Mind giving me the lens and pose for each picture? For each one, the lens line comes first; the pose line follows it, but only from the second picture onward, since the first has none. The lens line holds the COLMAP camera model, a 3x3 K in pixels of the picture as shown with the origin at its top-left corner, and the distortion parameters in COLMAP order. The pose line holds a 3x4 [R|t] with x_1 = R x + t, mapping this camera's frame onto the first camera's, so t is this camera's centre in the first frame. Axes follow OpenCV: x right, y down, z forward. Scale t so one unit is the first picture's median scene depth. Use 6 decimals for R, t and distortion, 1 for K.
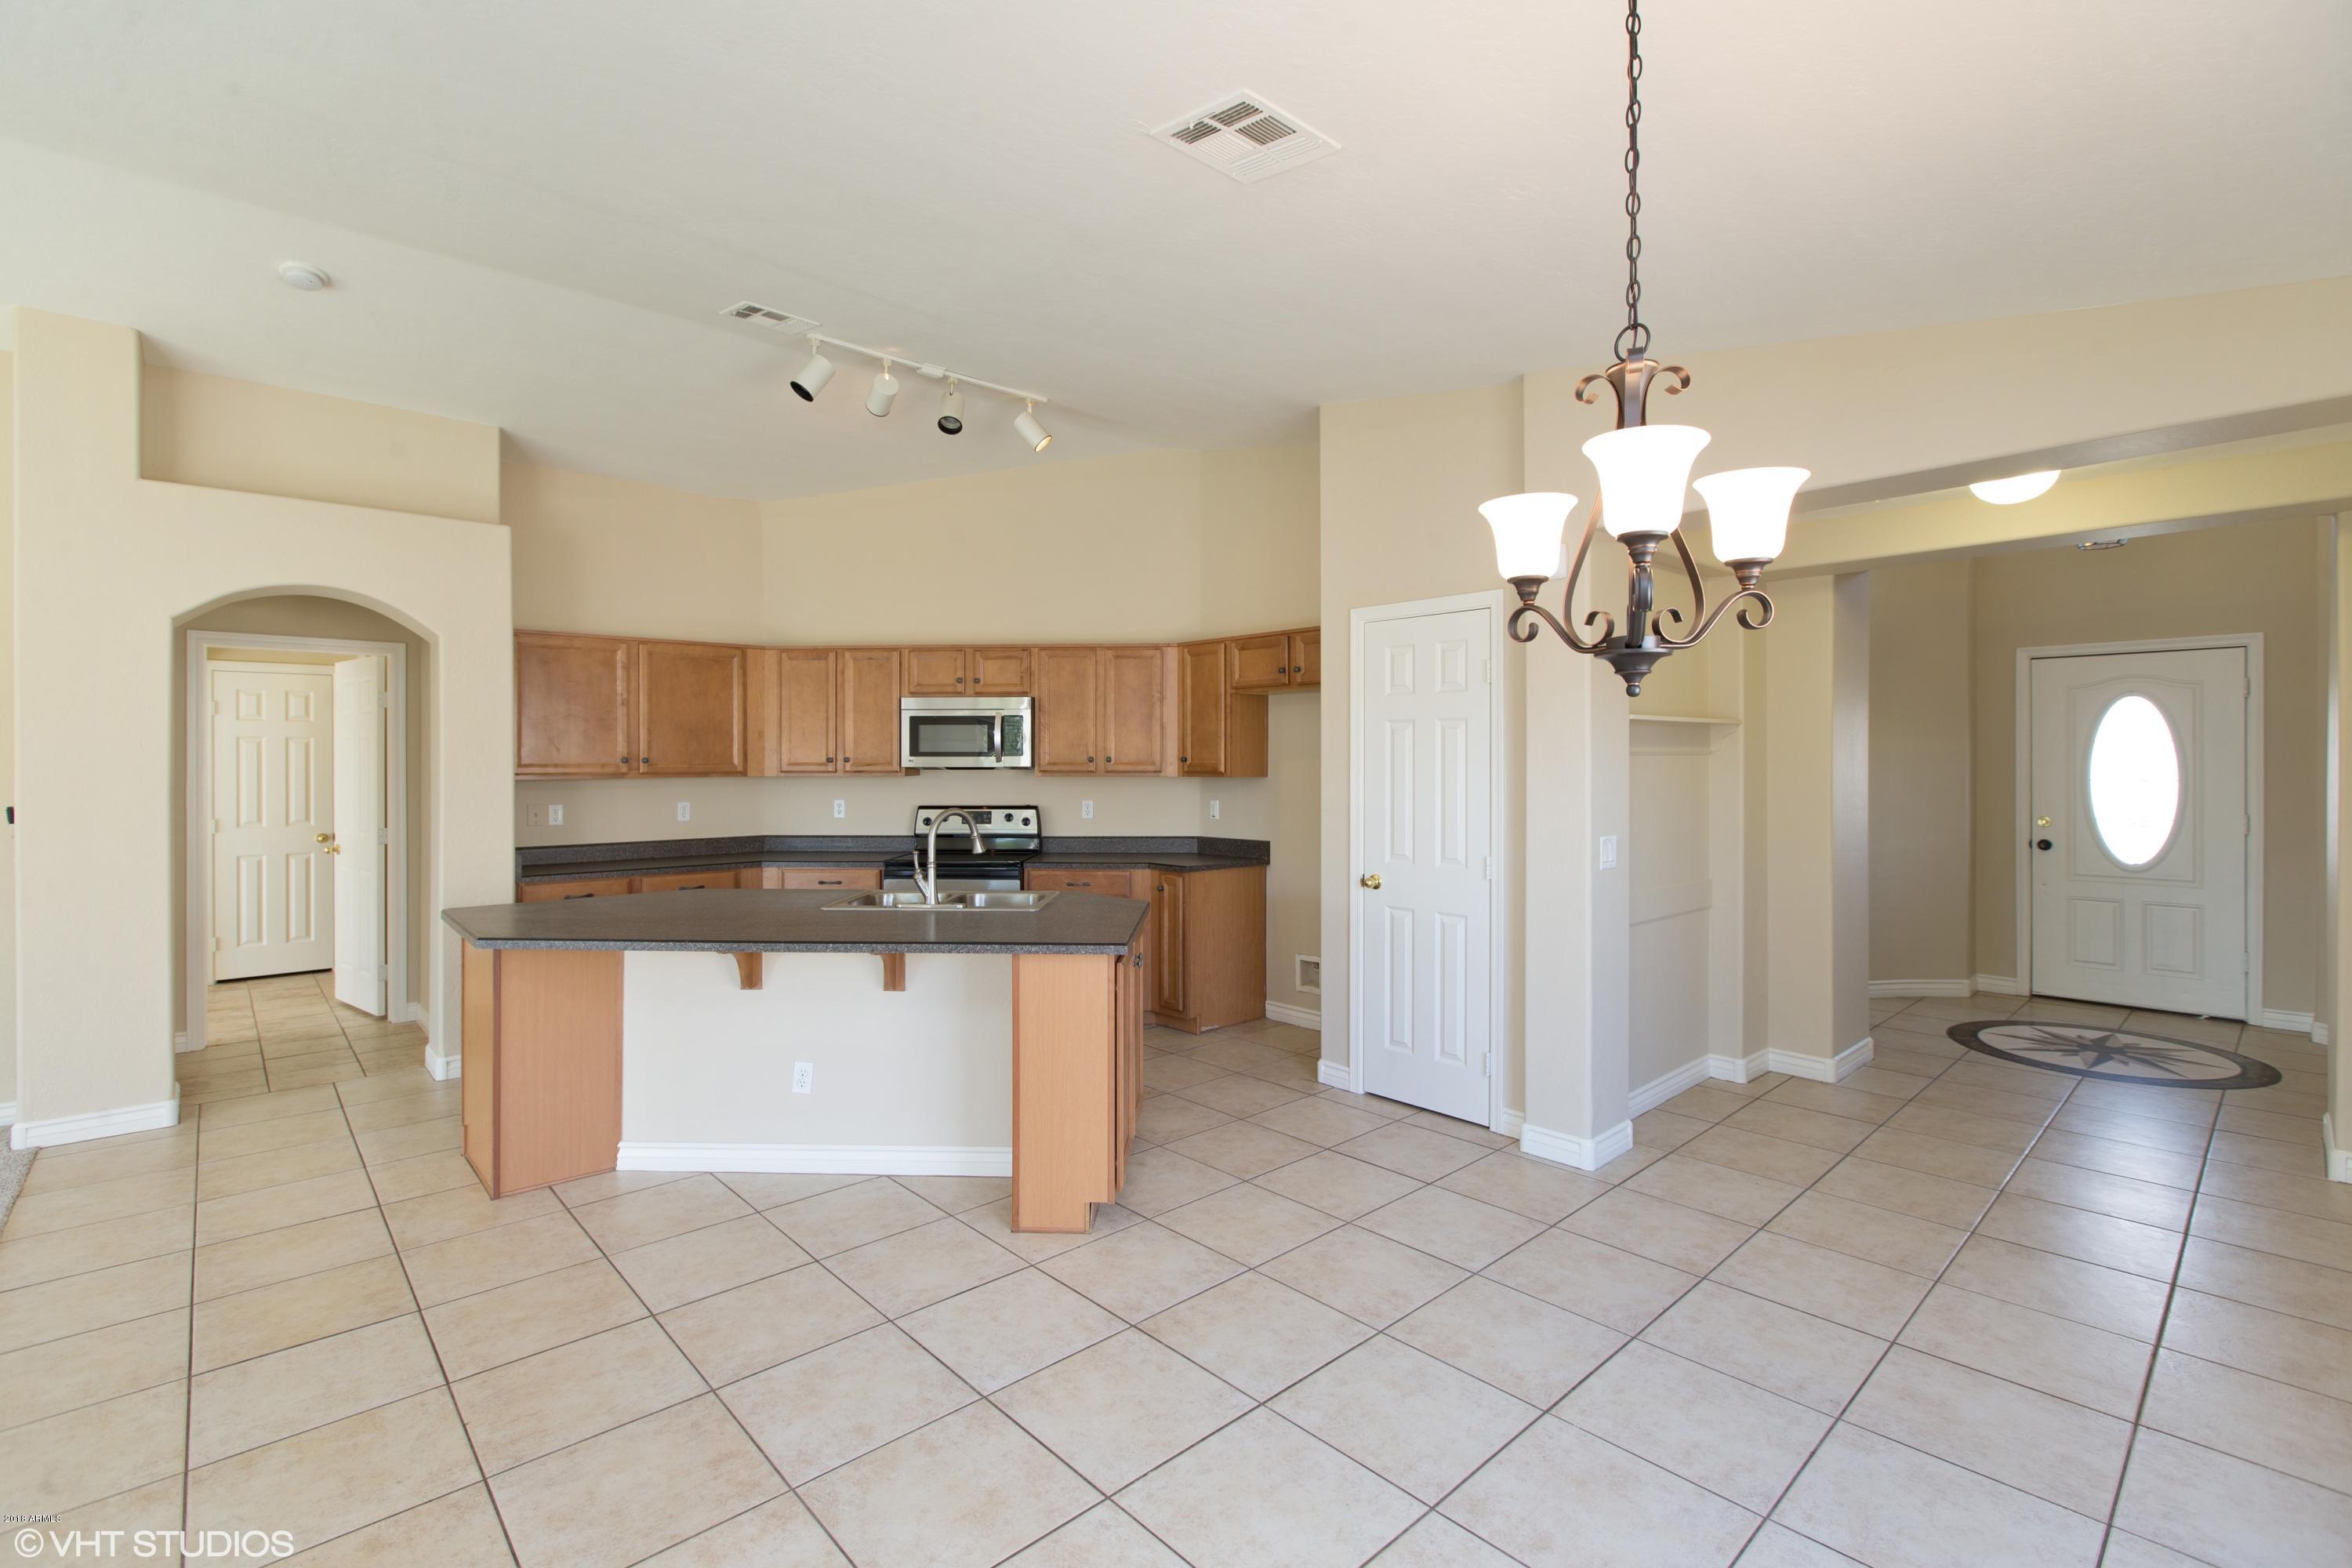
lens RADIAL K [[1043.6, 0, 1186.9], [0, 1043.6, 764.2], [0, 0, 1]] dist [0.000280, -0.000162]
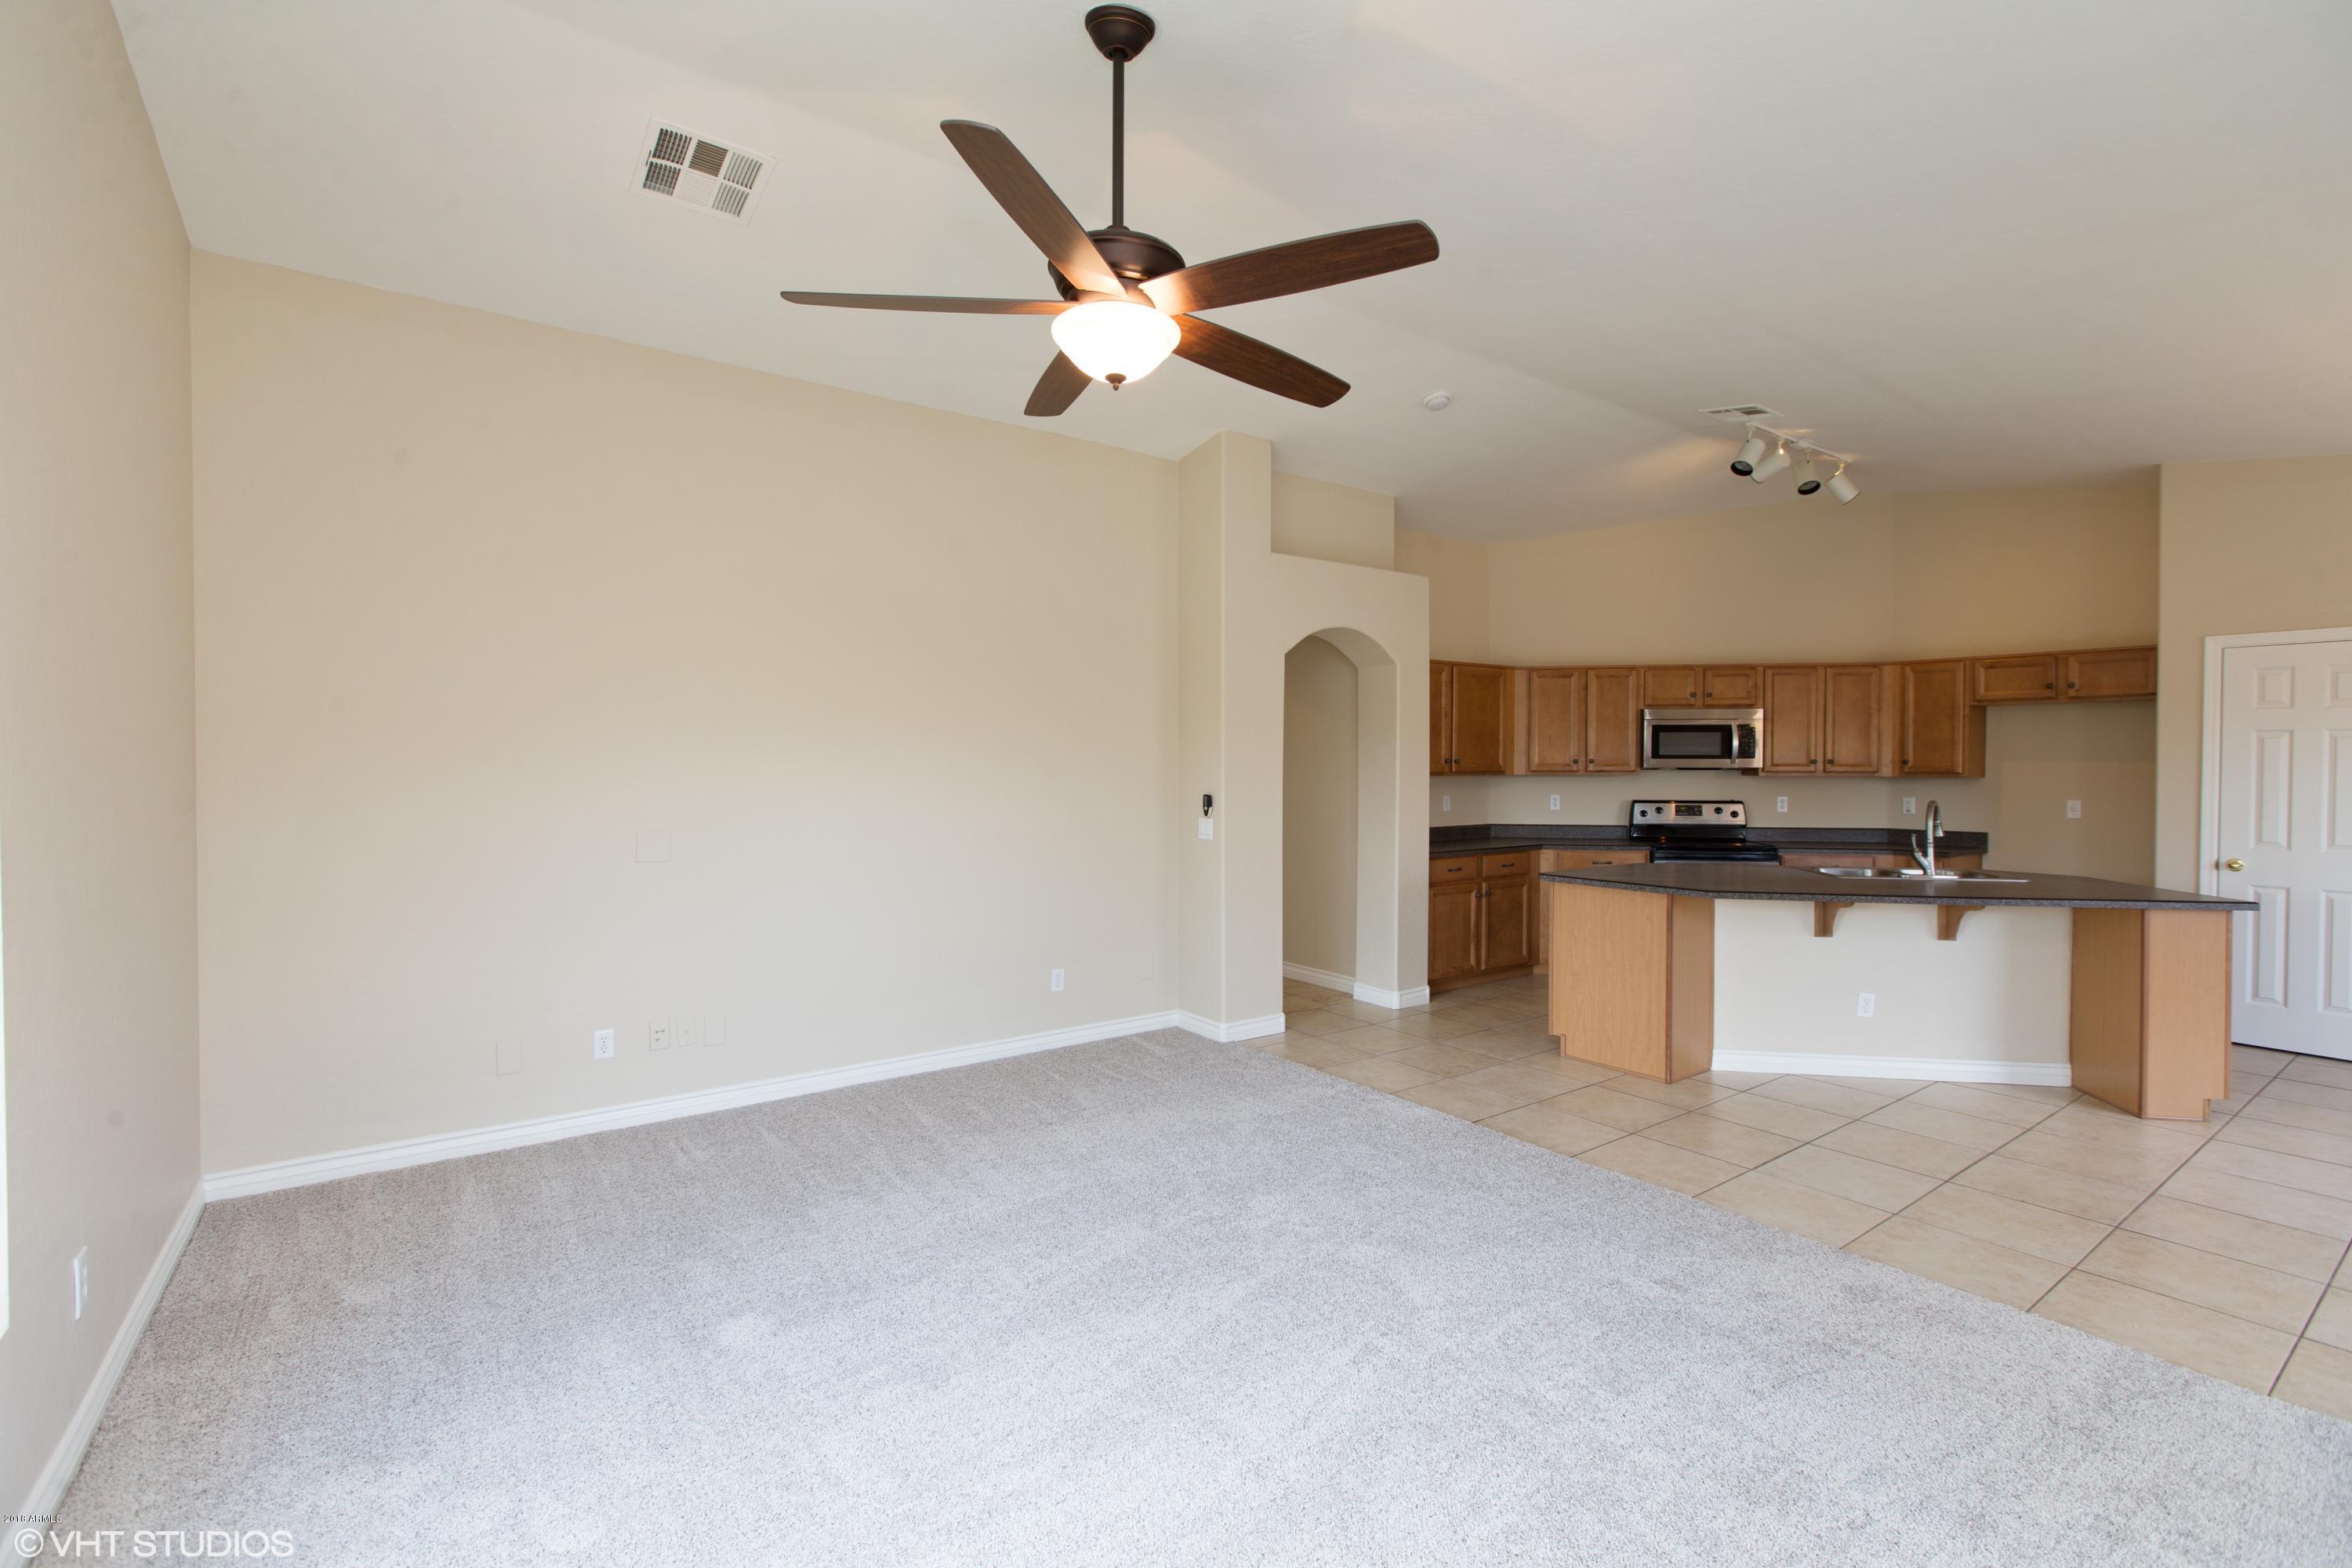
lens RADIAL K [[1043.6, 0, 1186.9], [0, 1043.6, 764.2], [0, 0, 1]] dist [0.000280, -0.000162]
pose [[0.993807, 0.003038, -0.111080, -0.684649], [-0.003106, 0.999995, -0.000438, 0.001024], [0.111078, 0.000780, 0.993811, -0.253779]]
